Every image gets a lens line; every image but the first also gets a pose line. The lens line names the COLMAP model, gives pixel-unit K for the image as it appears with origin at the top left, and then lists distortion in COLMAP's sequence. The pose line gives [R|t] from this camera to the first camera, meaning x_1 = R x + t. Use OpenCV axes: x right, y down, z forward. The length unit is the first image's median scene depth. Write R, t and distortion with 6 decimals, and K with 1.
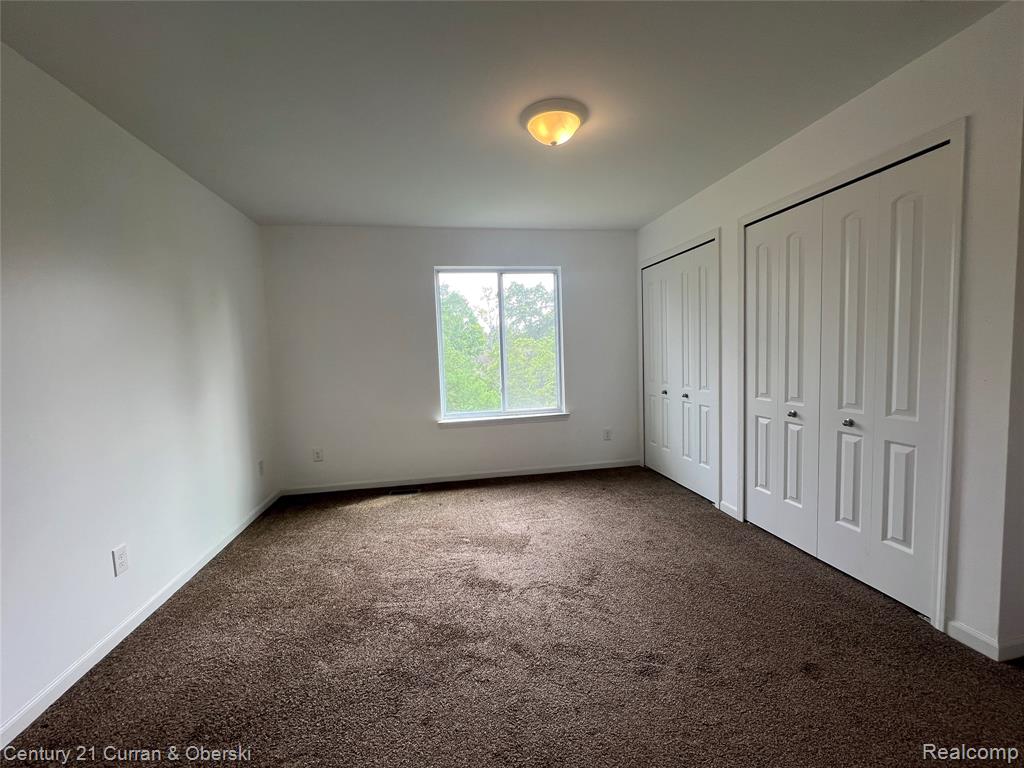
lens RADIAL K [[432.2, 0, 512.0], [0, 432.2, 384.0], [0, 0, 1]] dist [-0.002023, 0.001062]
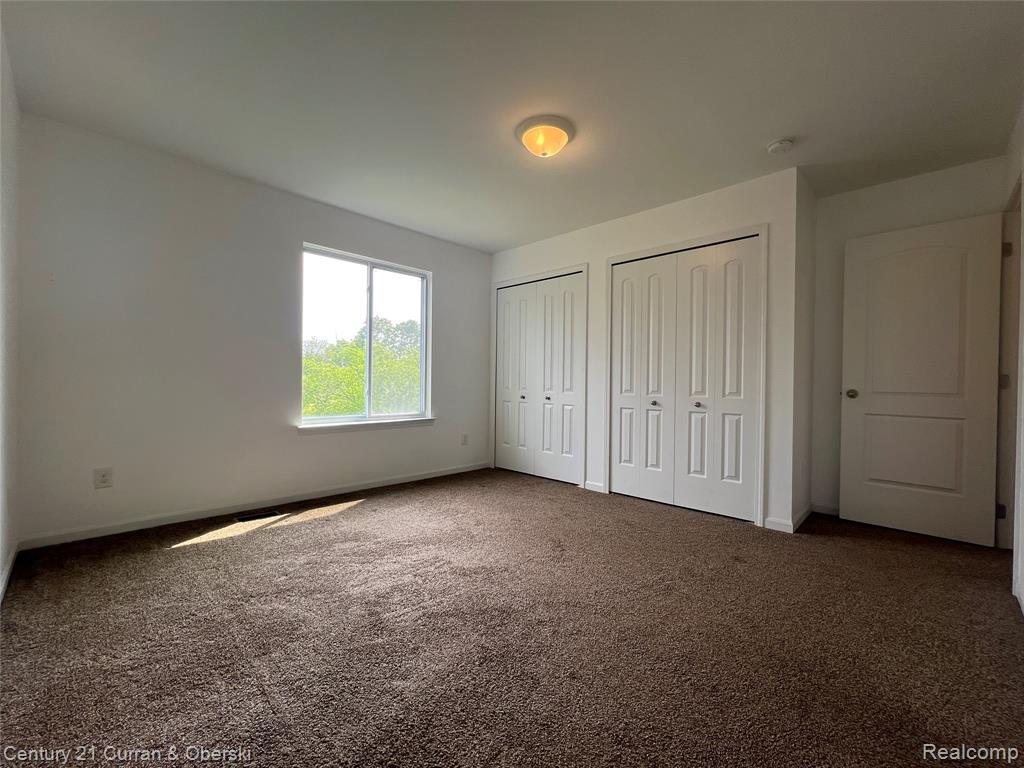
lens RADIAL K [[432.2, 0, 512.0], [0, 432.2, 384.0], [0, 0, 1]] dist [-0.002023, 0.001062]
pose [[0.809284, 0.045326, 0.585666, -0.406689], [0.001818, 0.996821, -0.079658, 0.090784], [-0.587415, 0.065530, 0.806629, 0.113257]]
